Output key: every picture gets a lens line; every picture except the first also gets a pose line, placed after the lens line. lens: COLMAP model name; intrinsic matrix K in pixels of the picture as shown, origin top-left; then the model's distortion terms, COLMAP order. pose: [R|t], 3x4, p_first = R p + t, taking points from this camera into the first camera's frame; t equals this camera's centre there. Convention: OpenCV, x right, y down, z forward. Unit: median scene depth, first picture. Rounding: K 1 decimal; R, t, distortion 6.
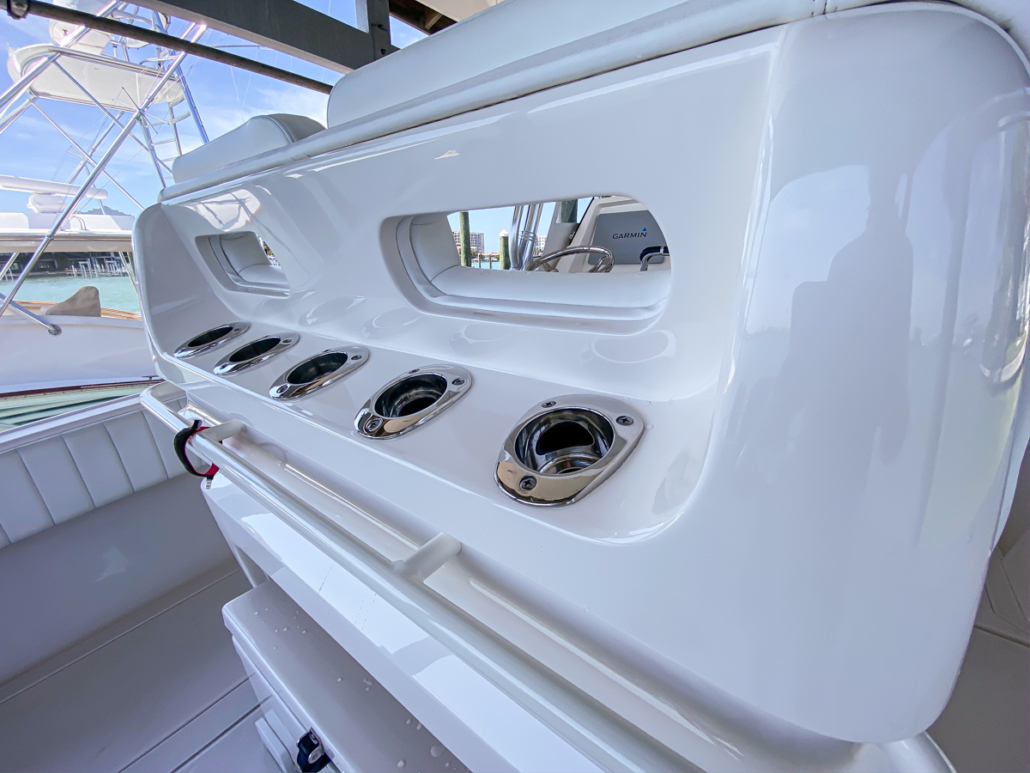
lens RADIAL K [[428.4, 0, 515.0], [0, 428.4, 386.5], [0, 0, 1]] dist [0.012319, -0.014774]
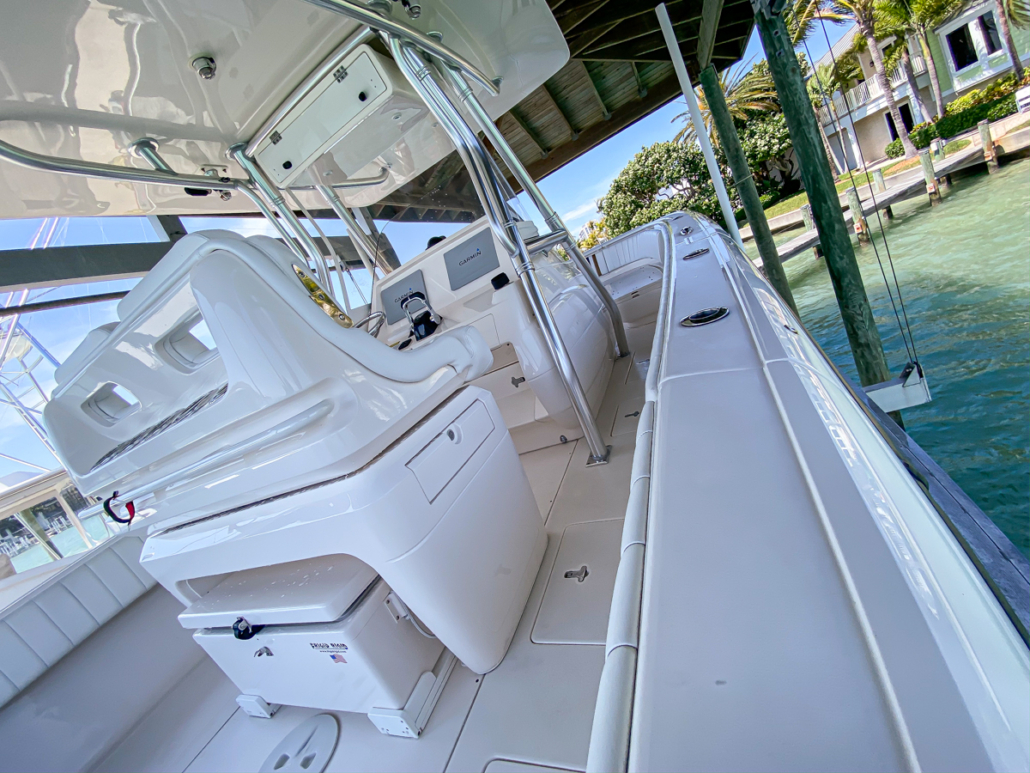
lens RADIAL K [[428.4, 0, 515.0], [0, 428.4, 386.5], [0, 0, 1]] dist [0.012319, -0.014774]
pose [[0.887652, -0.432864, 0.157172, 0.186762], [0.452247, 0.883757, -0.120192, 0.188567], [-0.086875, 0.177769, 0.980230, -0.278050]]
